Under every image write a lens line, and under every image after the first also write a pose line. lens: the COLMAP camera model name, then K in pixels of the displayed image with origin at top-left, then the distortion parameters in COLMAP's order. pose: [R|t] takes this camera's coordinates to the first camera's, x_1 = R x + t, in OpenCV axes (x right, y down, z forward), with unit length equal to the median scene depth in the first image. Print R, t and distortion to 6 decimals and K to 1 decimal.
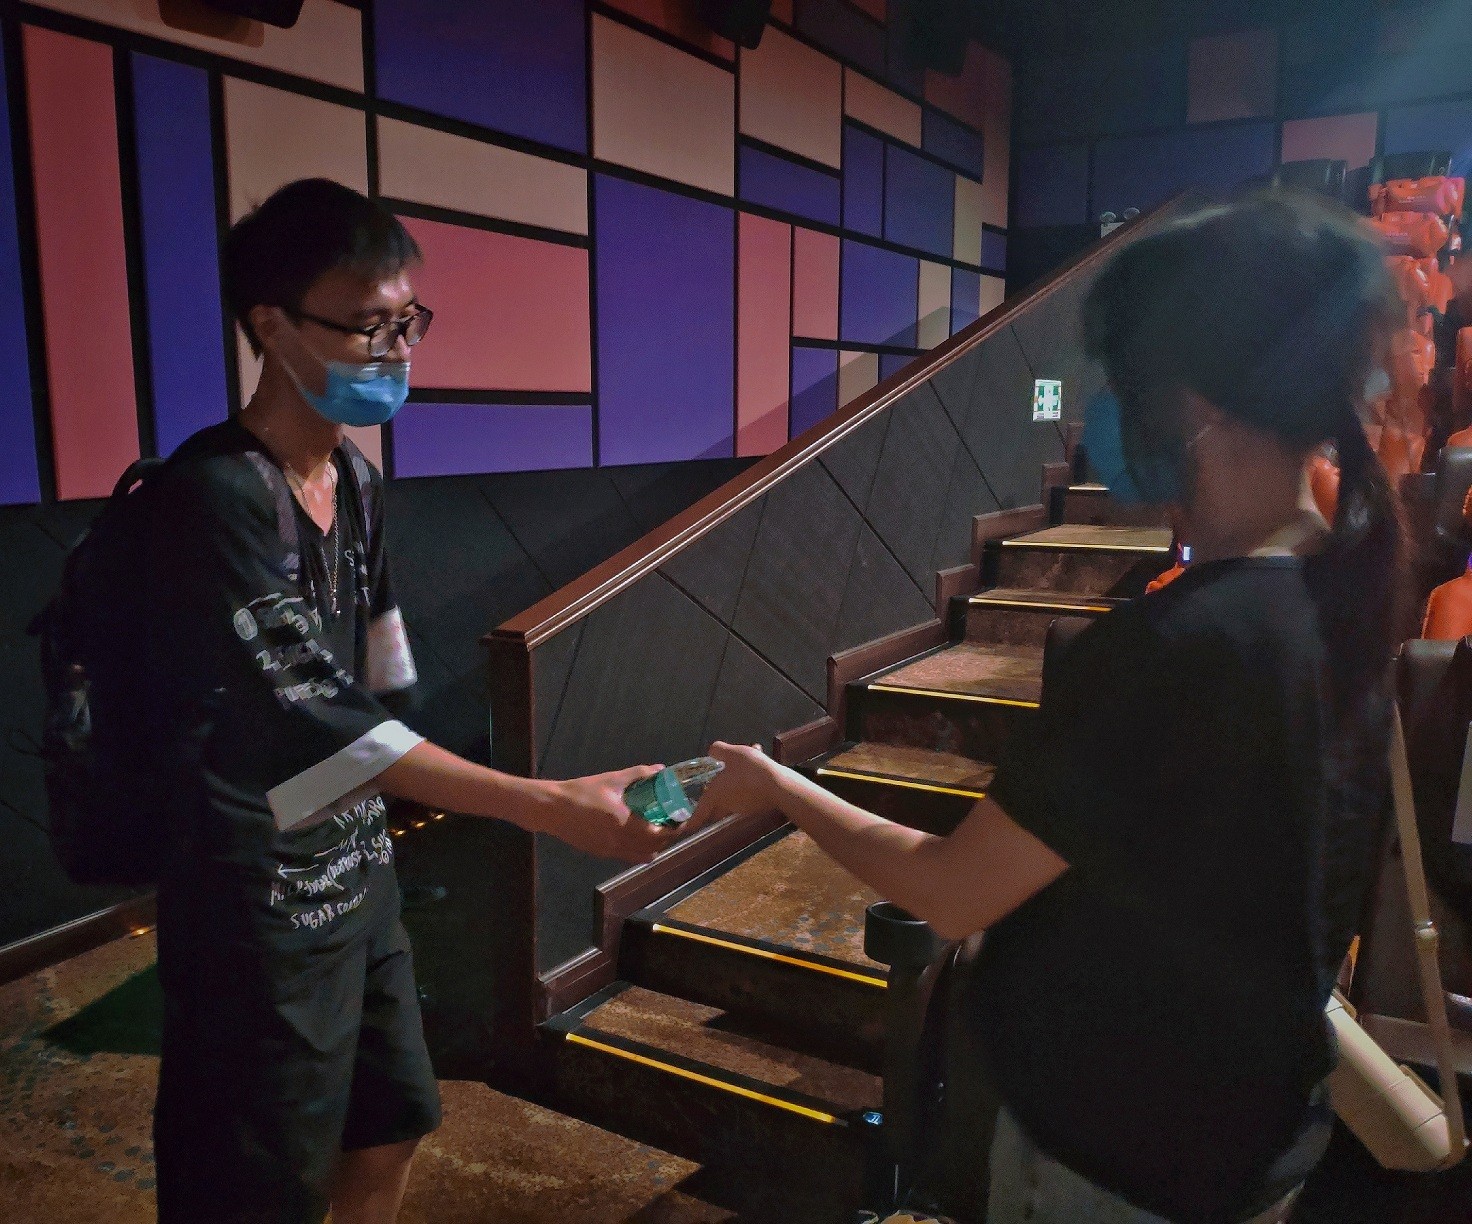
lens RADIAL K [[1240.3, 0, 685.8], [0, 1240.3, 632.1], [0, 0, 1]] dist [-0.000266, -0.118589]
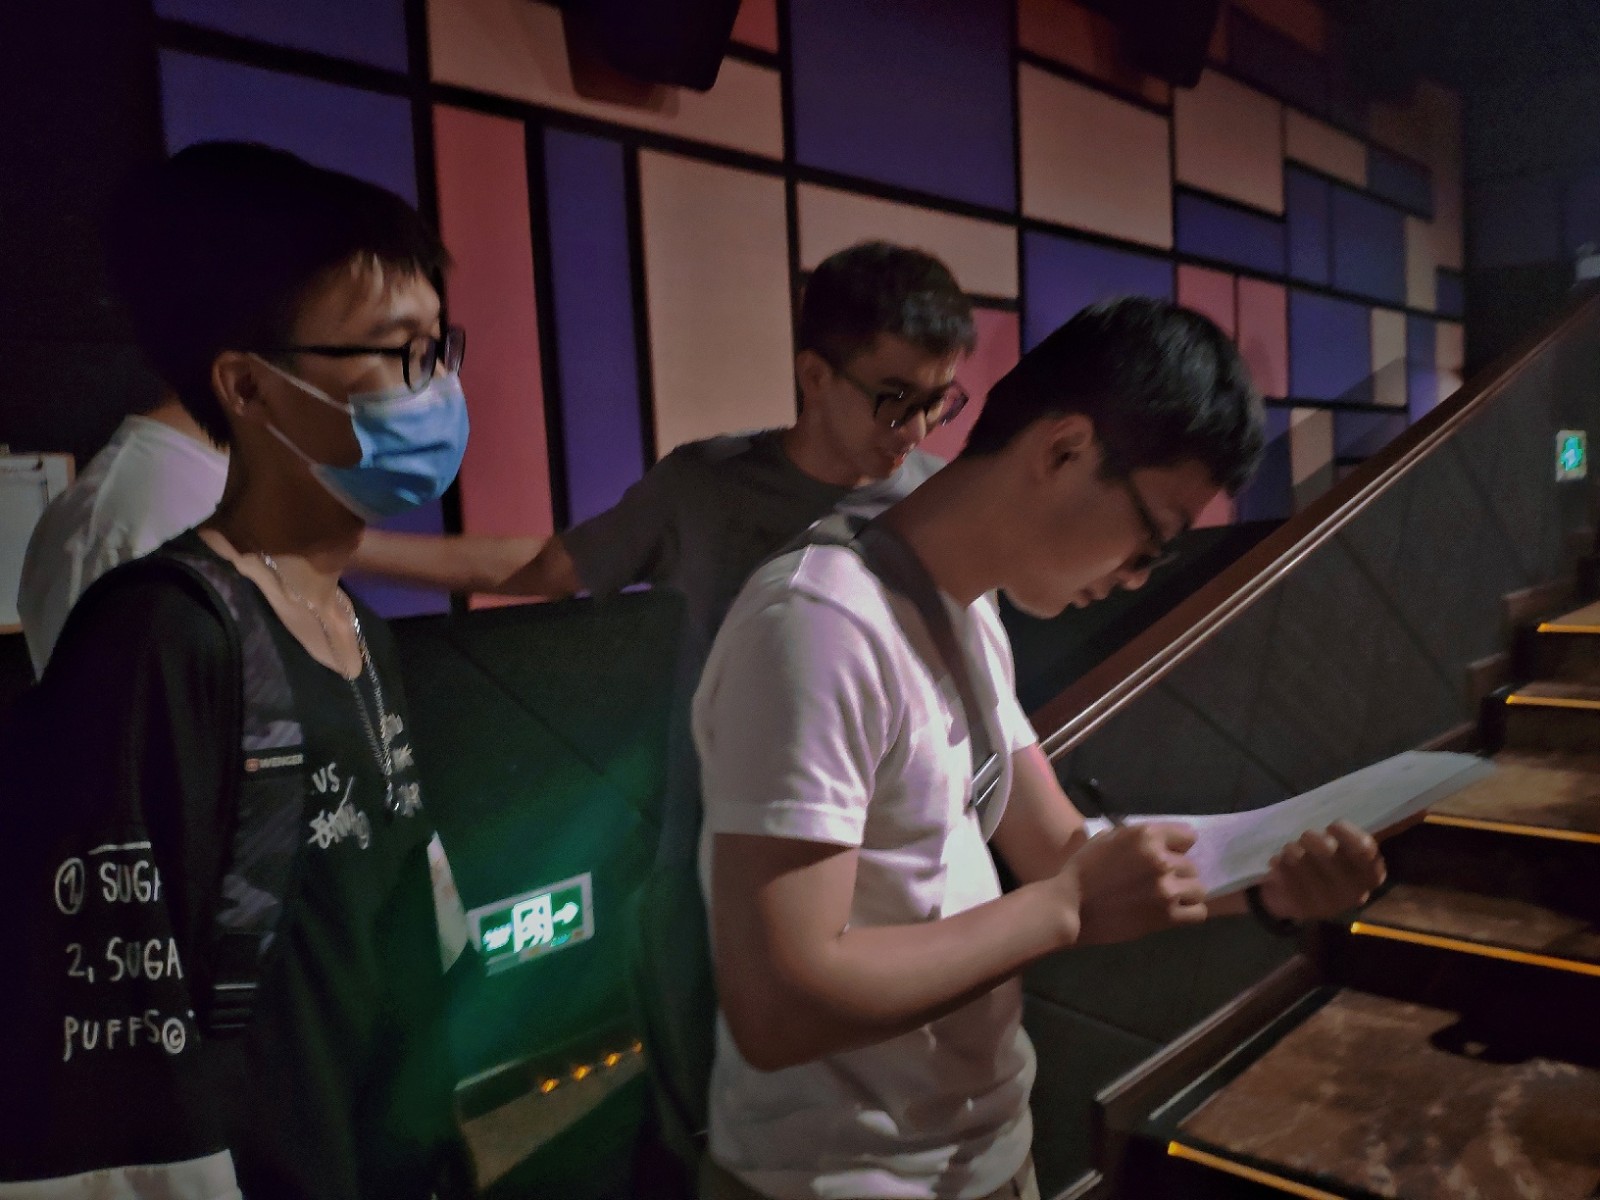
lens RADIAL K [[1231.3, 0, 800.0], [0, 1231.3, 600.0], [0, 0, 1]] dist [-0.000597, -0.248501]
pose [[0.974389, -0.023970, -0.223590, -0.046598], [0.004651, 0.996238, -0.086533, -0.023427], [0.224823, 0.083277, 0.970834, 0.120515]]
